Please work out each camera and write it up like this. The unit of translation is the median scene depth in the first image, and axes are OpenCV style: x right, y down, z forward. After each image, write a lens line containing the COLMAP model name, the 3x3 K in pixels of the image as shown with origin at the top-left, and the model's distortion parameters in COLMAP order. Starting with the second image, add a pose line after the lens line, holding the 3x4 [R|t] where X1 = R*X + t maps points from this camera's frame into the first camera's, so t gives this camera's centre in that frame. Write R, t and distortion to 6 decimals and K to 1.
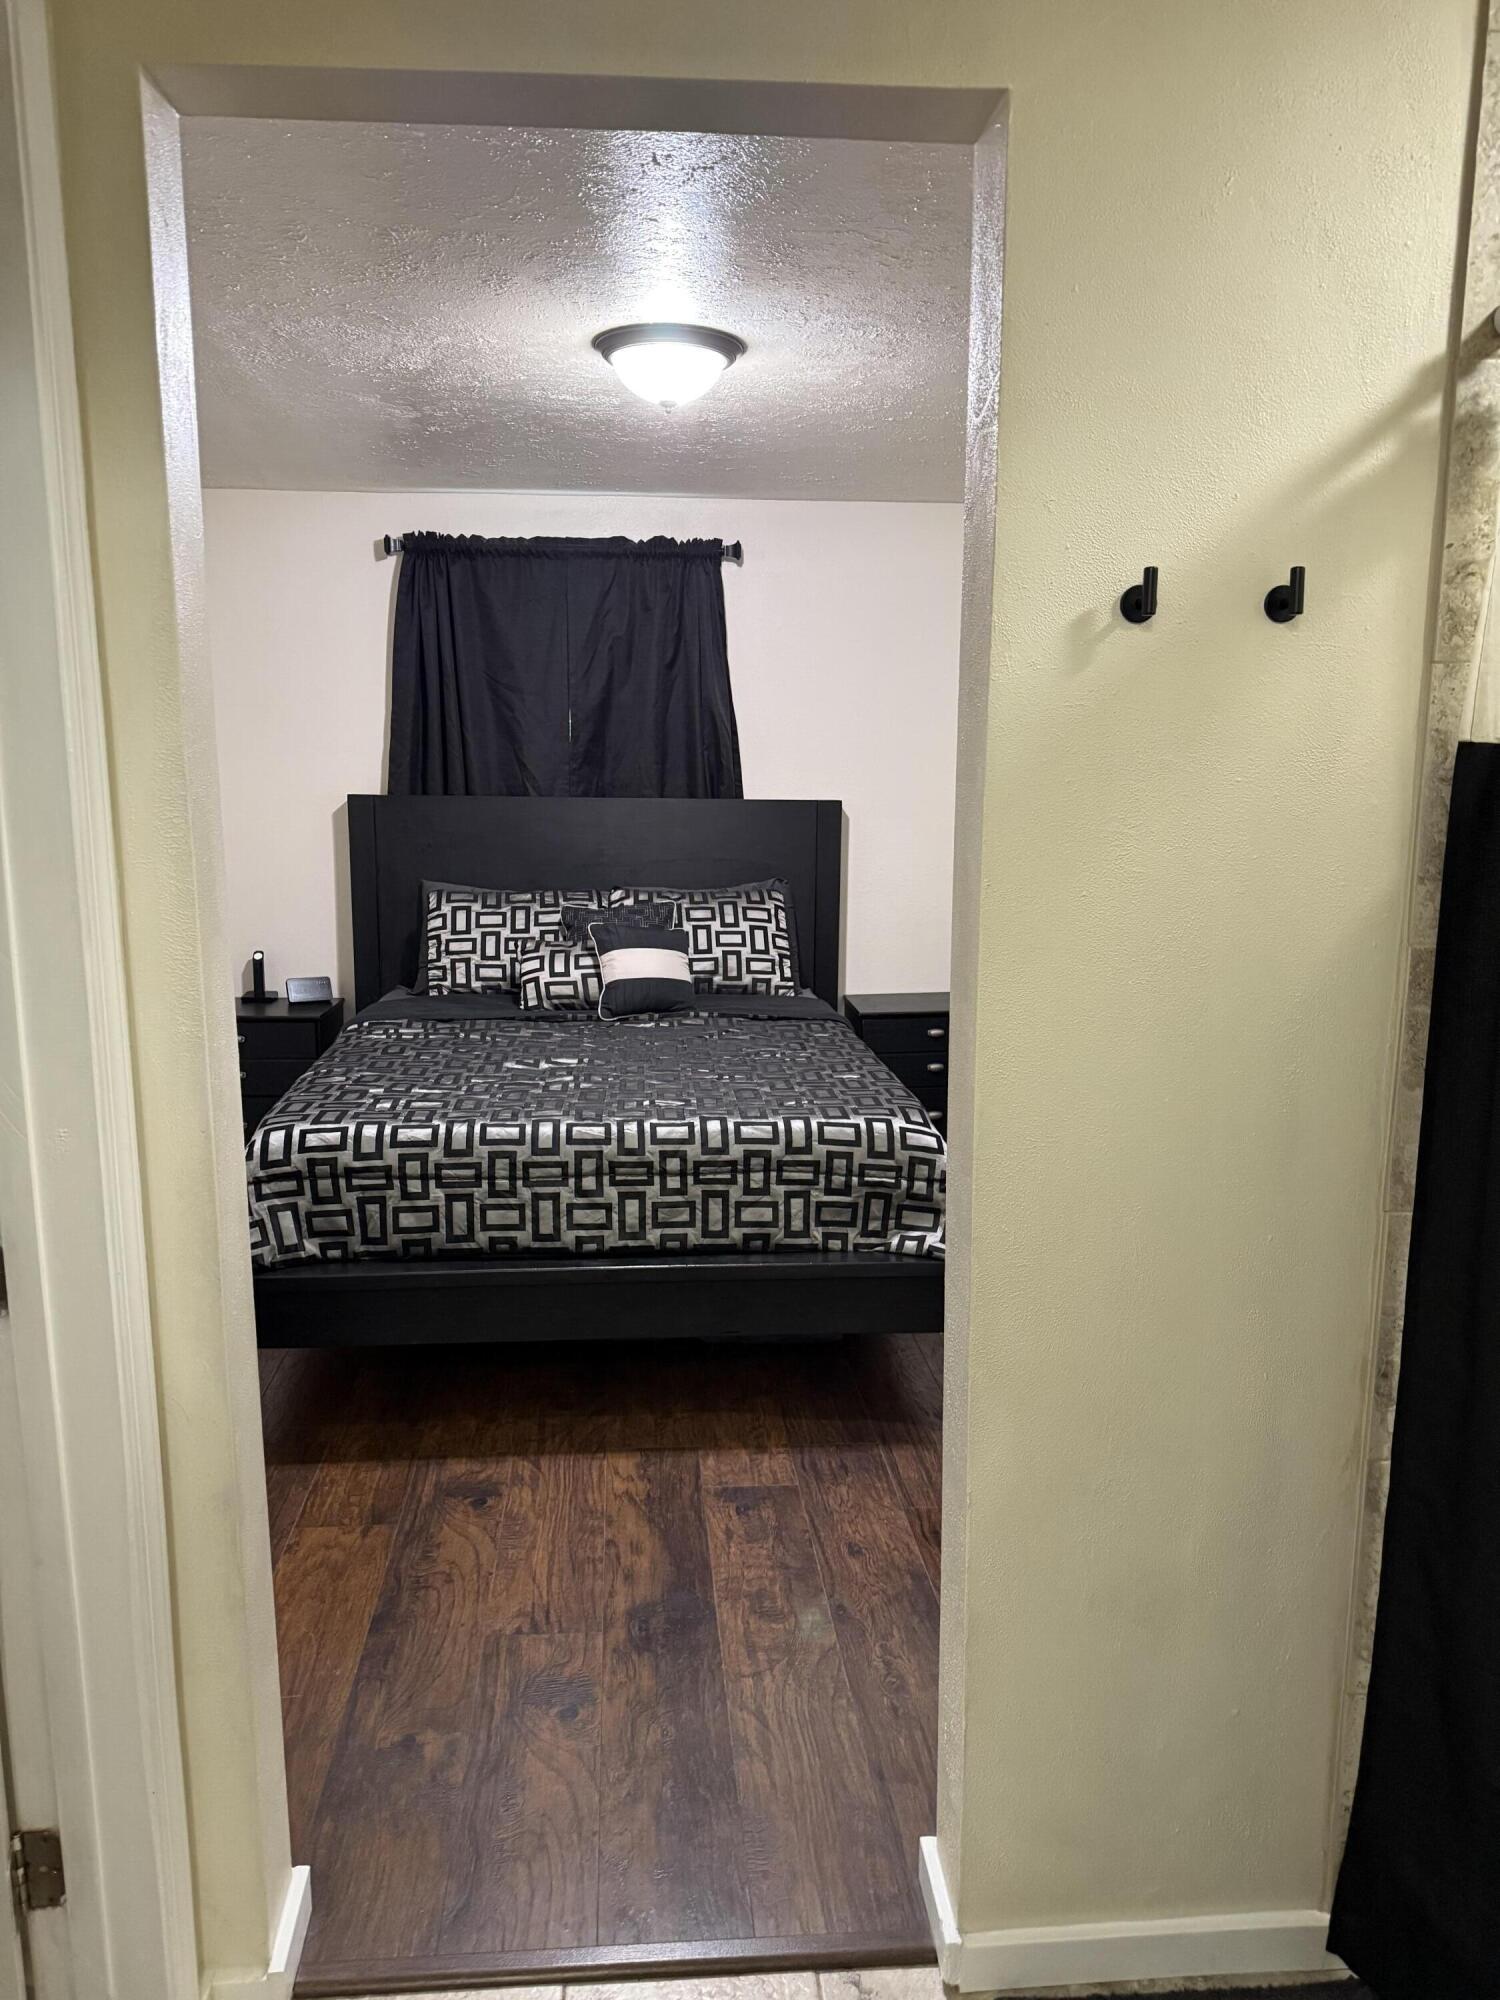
lens RADIAL K [[1408.4, 0, 746.4], [0, 1408.4, 1001.7], [0, 0, 1]] dist [0.062437, -0.093098]
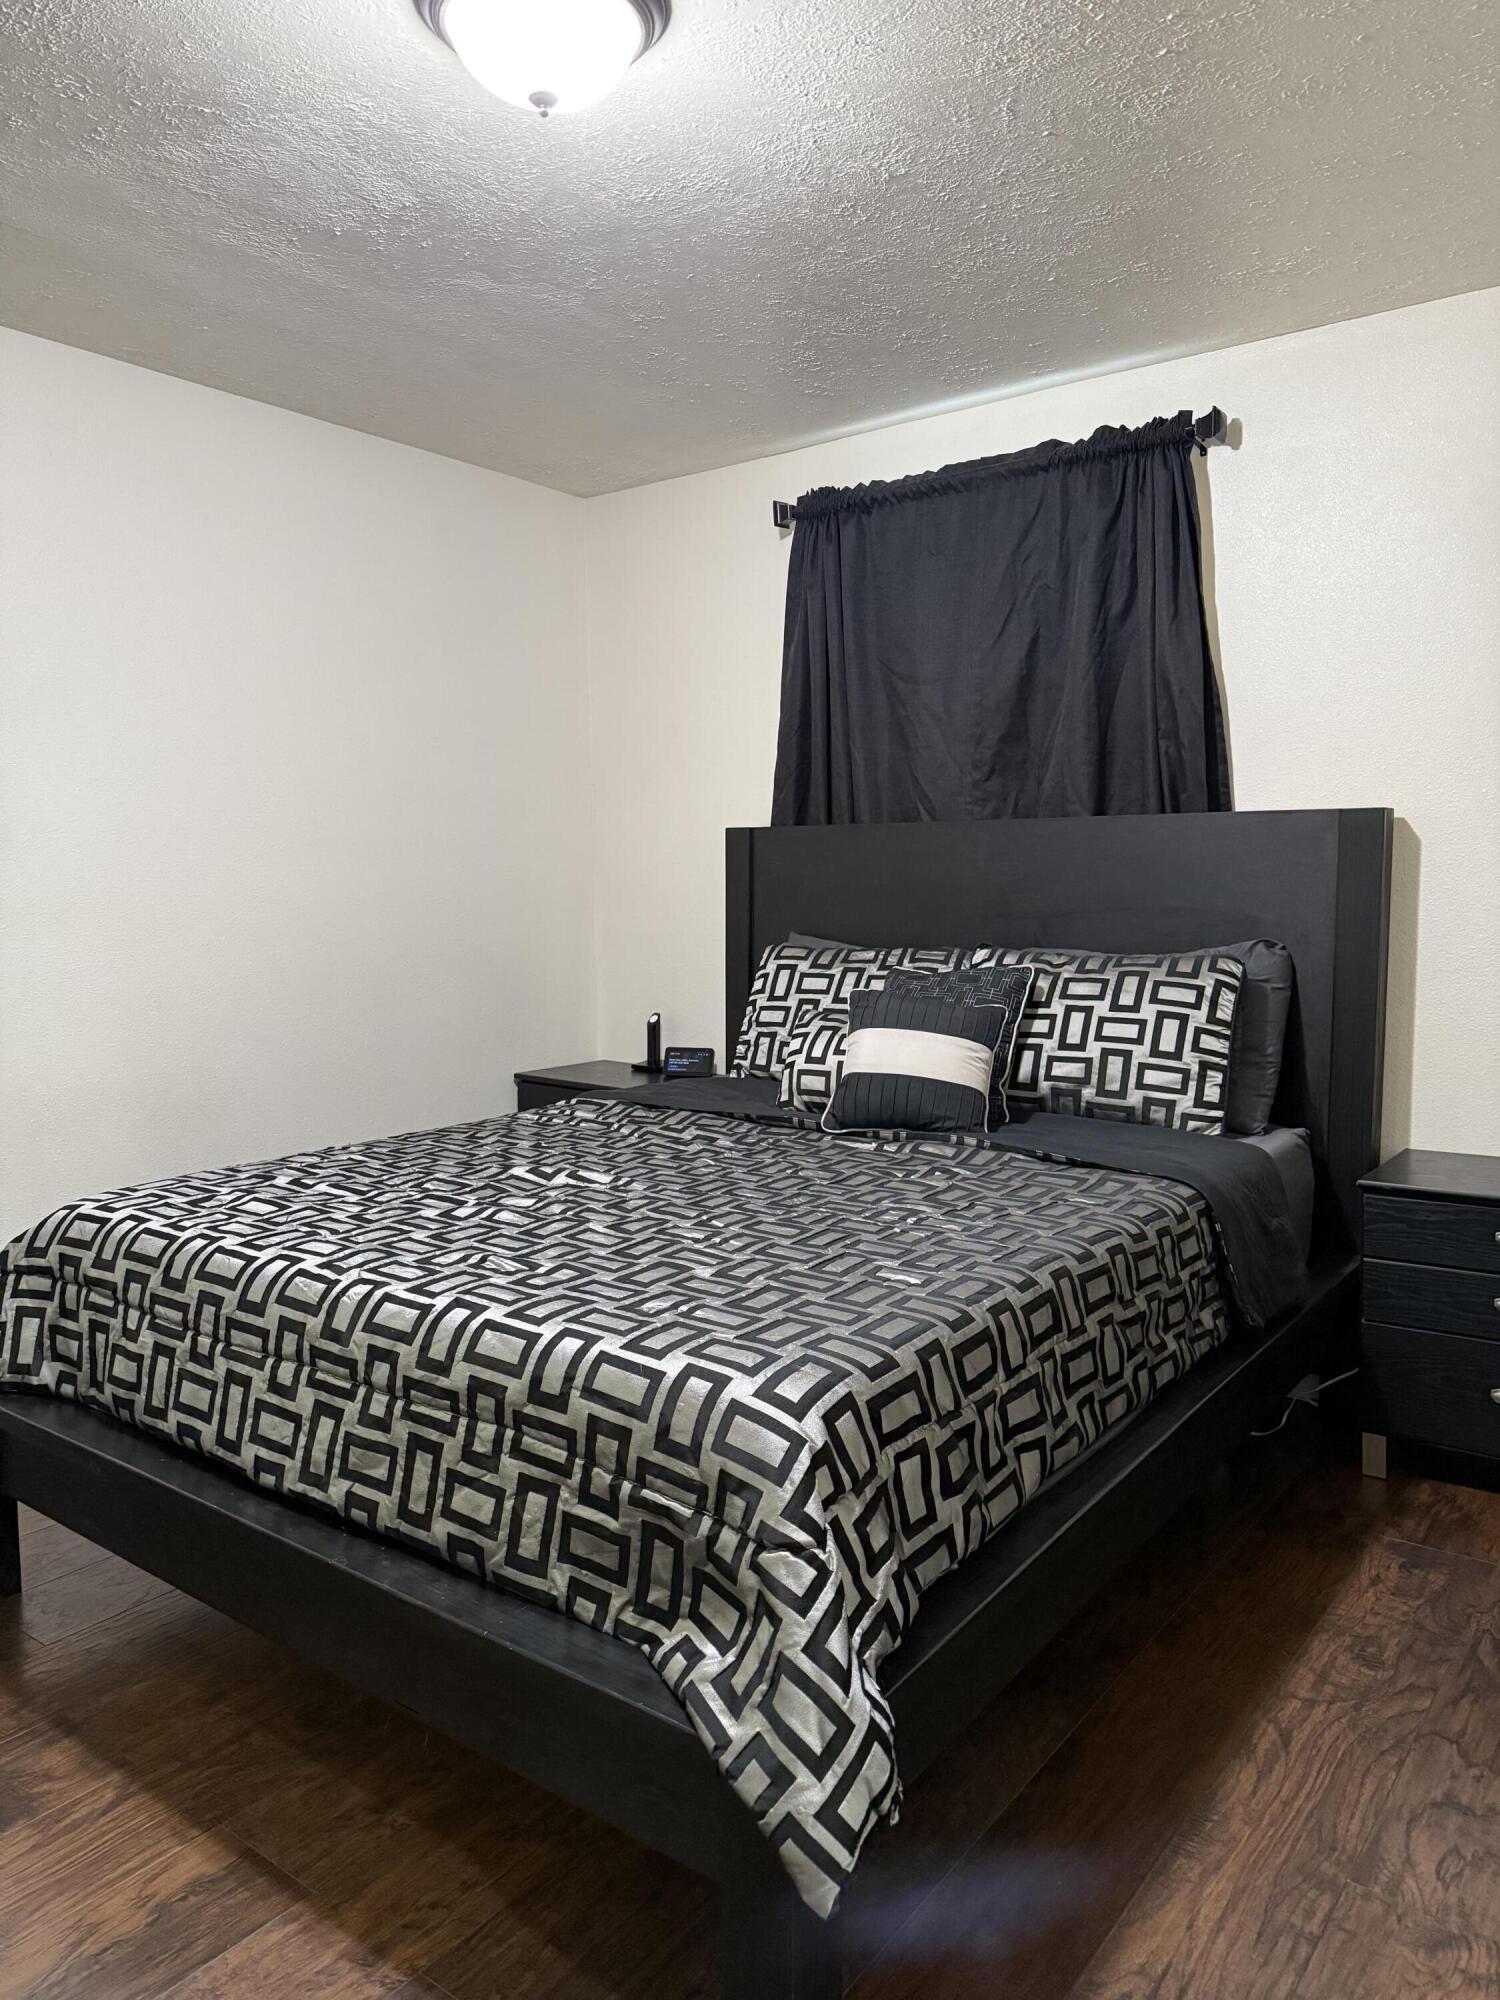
lens RADIAL K [[1408.4, 0, 753.9], [0, 1408.4, 985.0], [0, 0, 1]] dist [0.062437, -0.093098]
pose [[0.732934, 0.041099, -0.679057, 0.316264], [-0.098554, 0.994058, -0.046209, -0.021438], [0.673123, 0.100792, 0.732630, 0.469572]]
